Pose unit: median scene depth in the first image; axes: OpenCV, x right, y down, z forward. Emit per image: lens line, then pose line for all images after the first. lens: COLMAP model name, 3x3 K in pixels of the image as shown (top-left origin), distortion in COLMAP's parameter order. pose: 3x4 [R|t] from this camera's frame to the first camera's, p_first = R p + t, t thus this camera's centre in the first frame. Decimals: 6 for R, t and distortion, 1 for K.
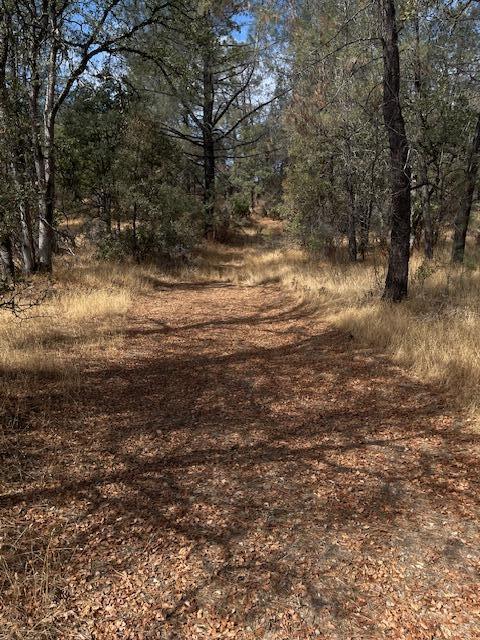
lens RADIAL K [[497.8, 0, 240.0], [0, 497.8, 320.0], [0, 0, 1]] dist [0.048582, -0.002276]
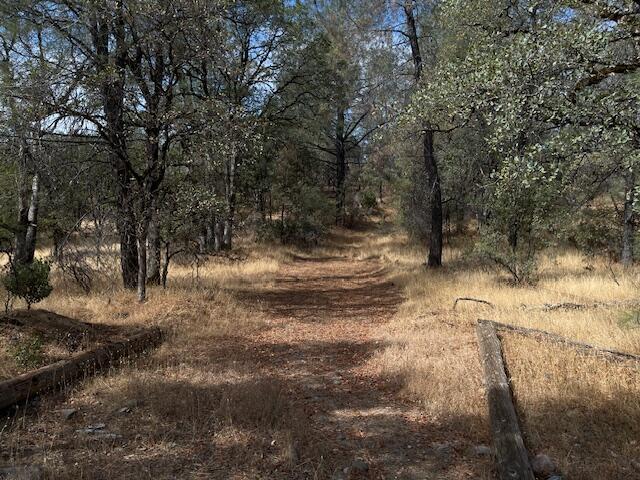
lens RADIAL K [[497.8, 0, 320.0], [0, 497.8, 240.0], [0, 0, 1]] dist [0.048582, -0.002276]
pose [[0.991503, 0.005118, -0.129982, 0.090528], [-0.020978, 0.992438, -0.120941, 0.048043], [0.128380, 0.122640, 0.984113, -0.424825]]
